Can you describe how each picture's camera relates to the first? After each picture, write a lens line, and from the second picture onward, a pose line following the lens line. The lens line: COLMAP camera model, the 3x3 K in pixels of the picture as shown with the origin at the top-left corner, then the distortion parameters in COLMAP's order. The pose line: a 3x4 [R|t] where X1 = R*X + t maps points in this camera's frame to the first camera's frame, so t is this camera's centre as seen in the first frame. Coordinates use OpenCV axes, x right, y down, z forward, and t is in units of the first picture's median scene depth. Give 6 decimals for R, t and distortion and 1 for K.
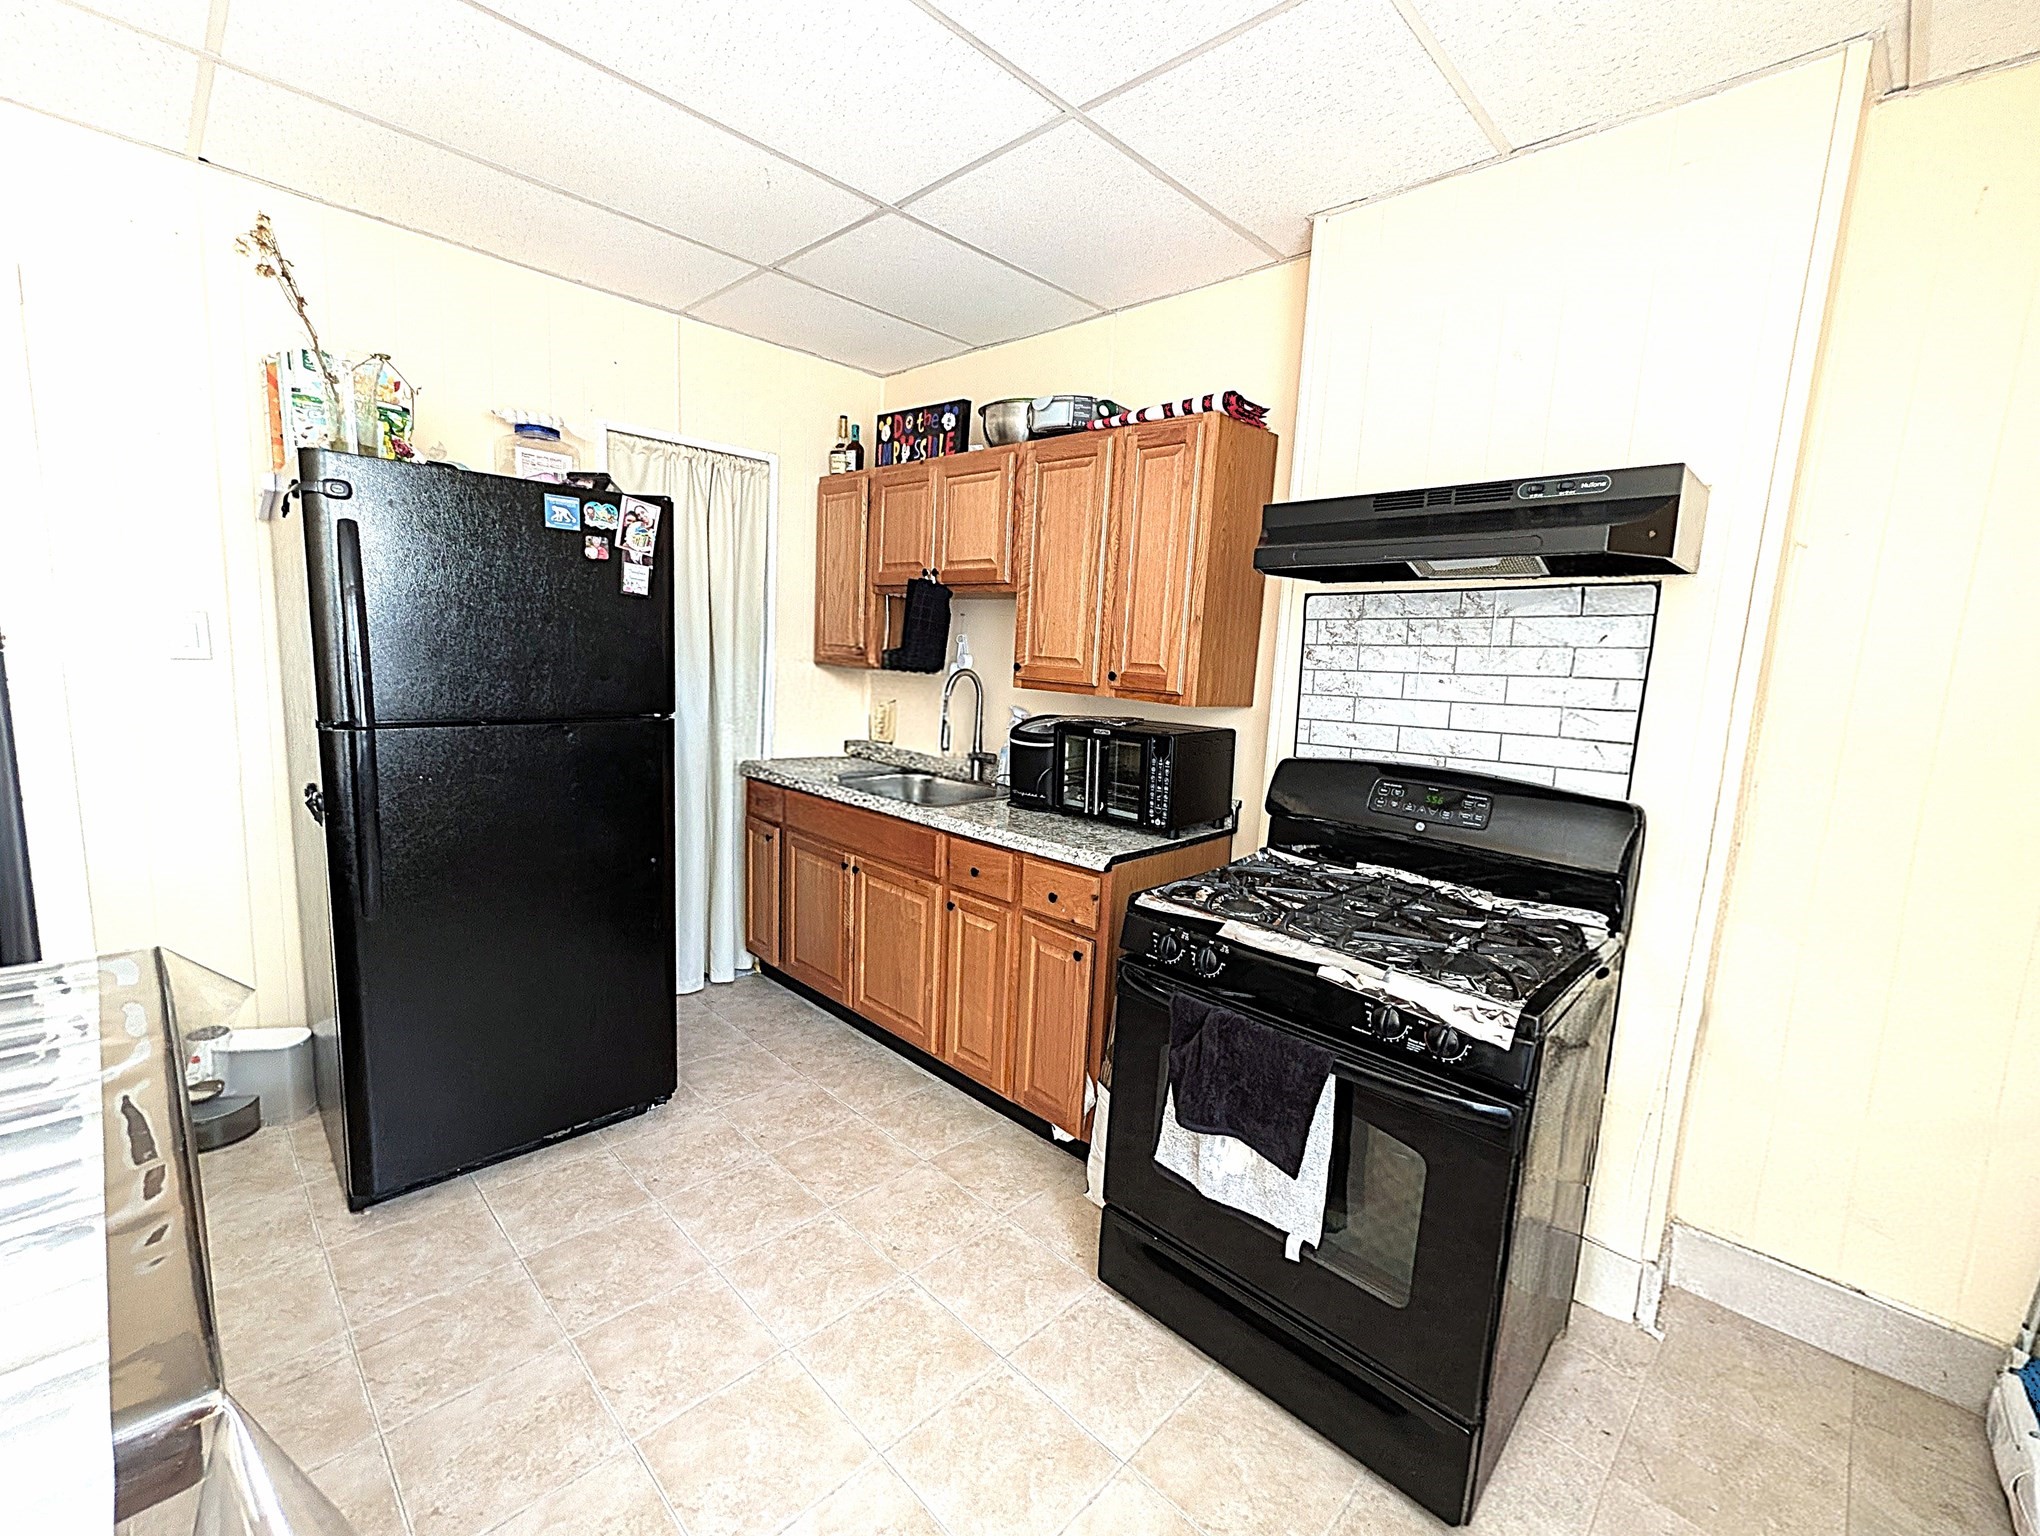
lens RADIAL K [[852.8, 0, 991.2], [0, 852.8, 764.8], [0, 0, 1]] dist [0.002137, 0.000161]
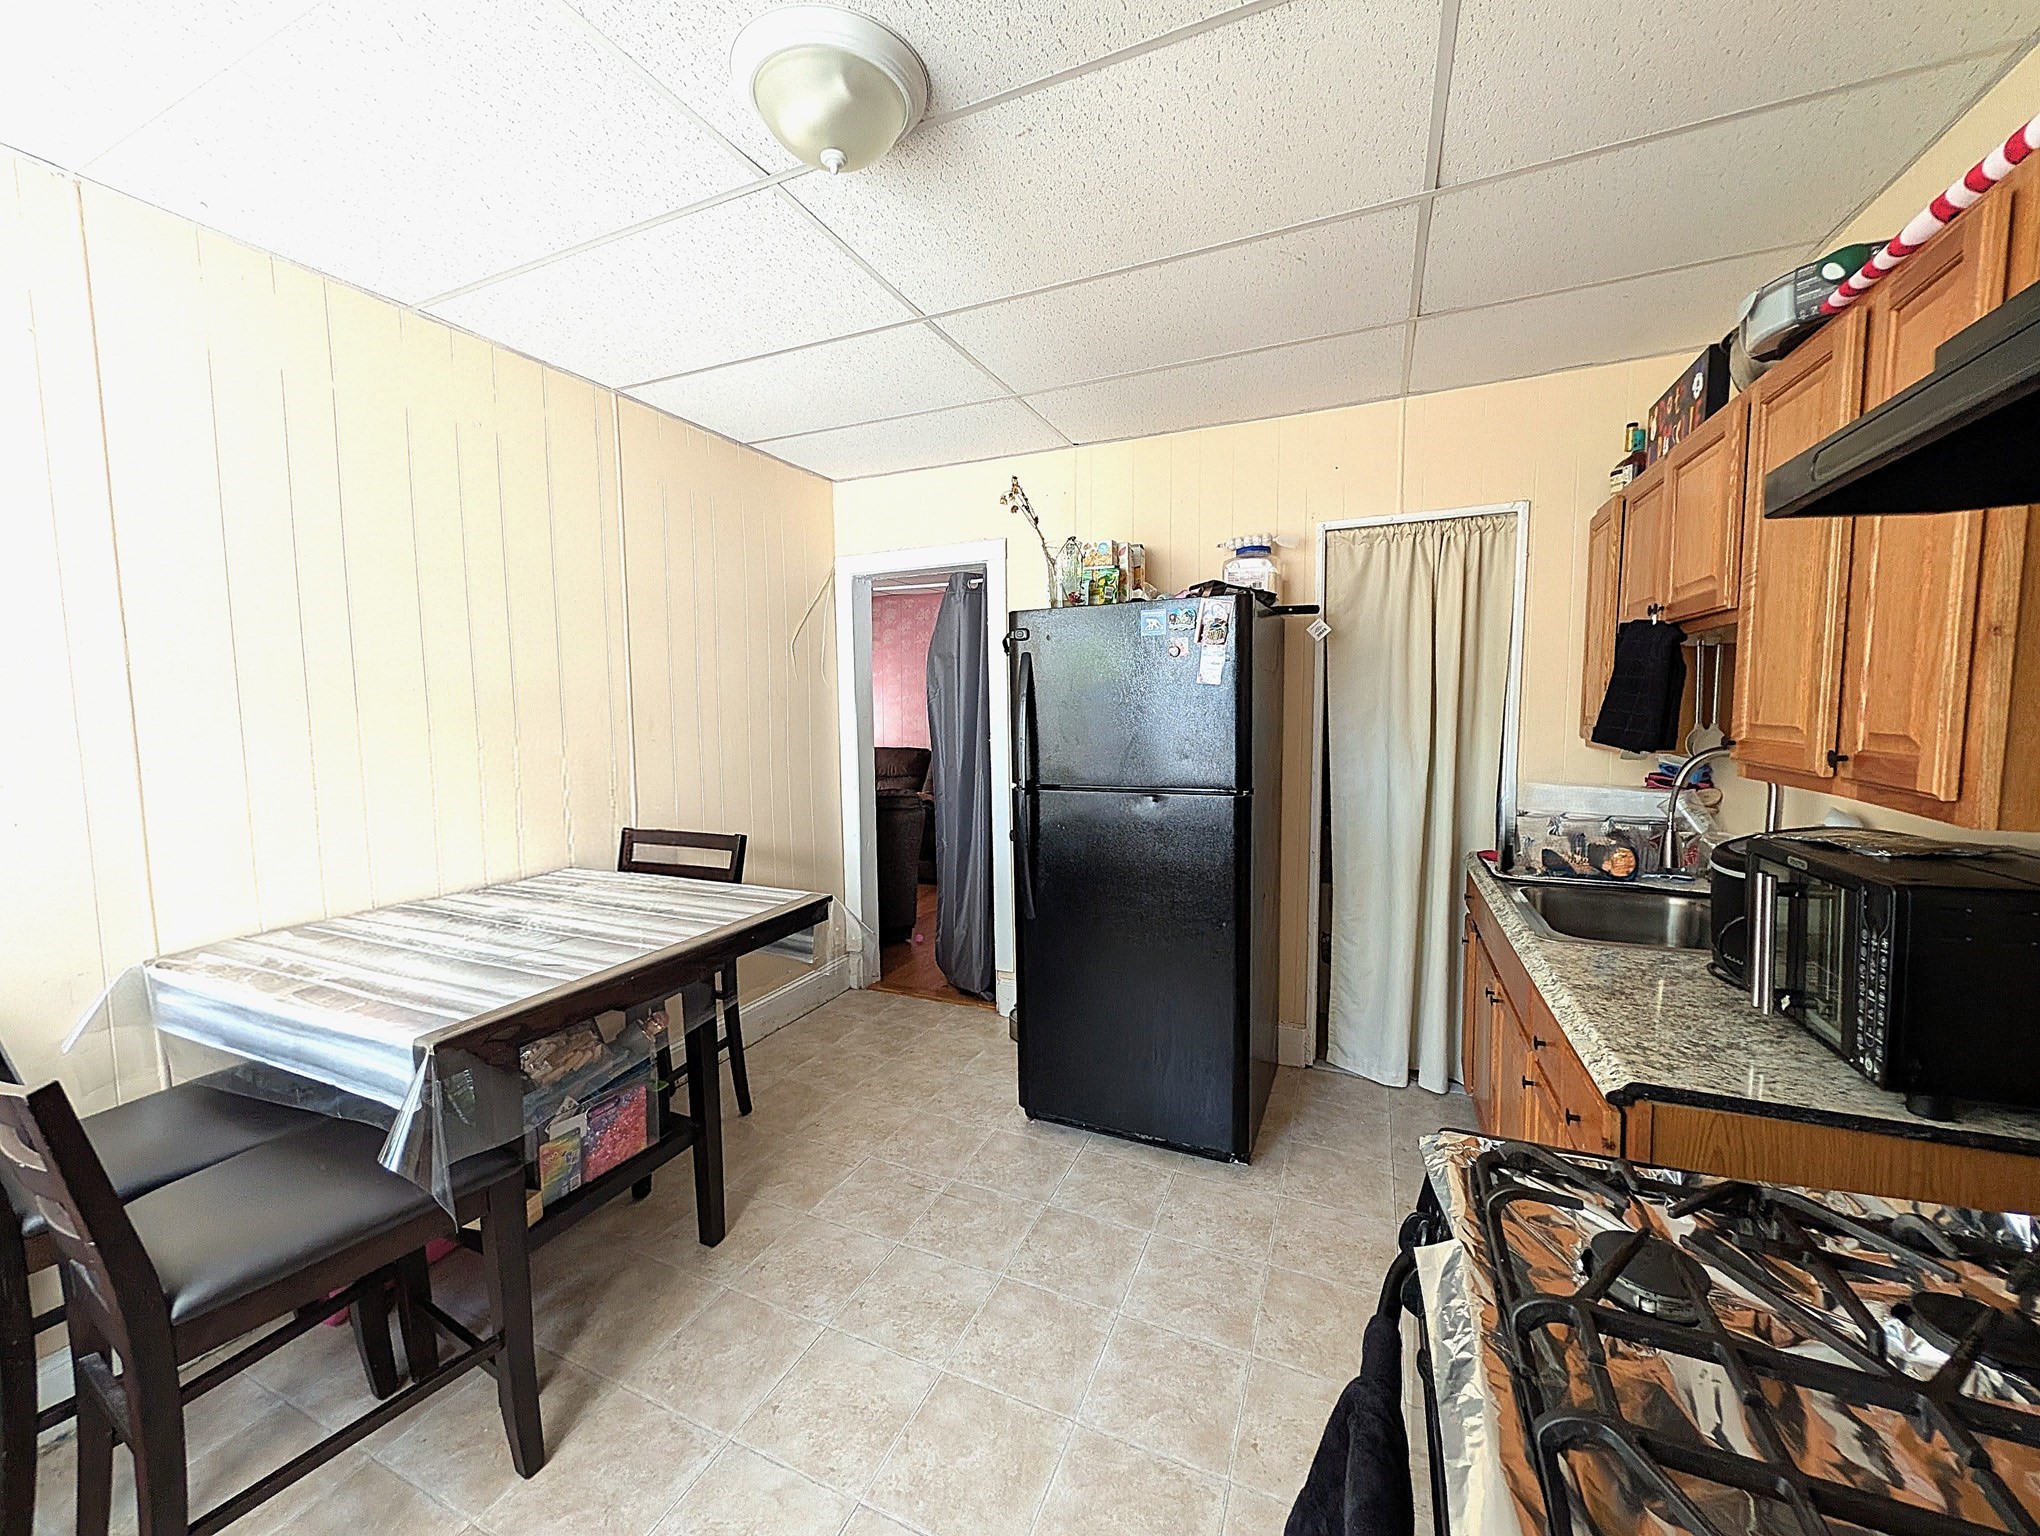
lens RADIAL K [[770.9, 0, 1028.1], [0, 770.9, 766.9], [0, 0, 1]] dist [-0.000709, -0.000491]
pose [[0.376628, 0.018667, -0.926176, 0.418893], [-0.098685, 0.994916, -0.020078, -0.043930], [0.921093, 0.098962, 0.376555, 0.393202]]
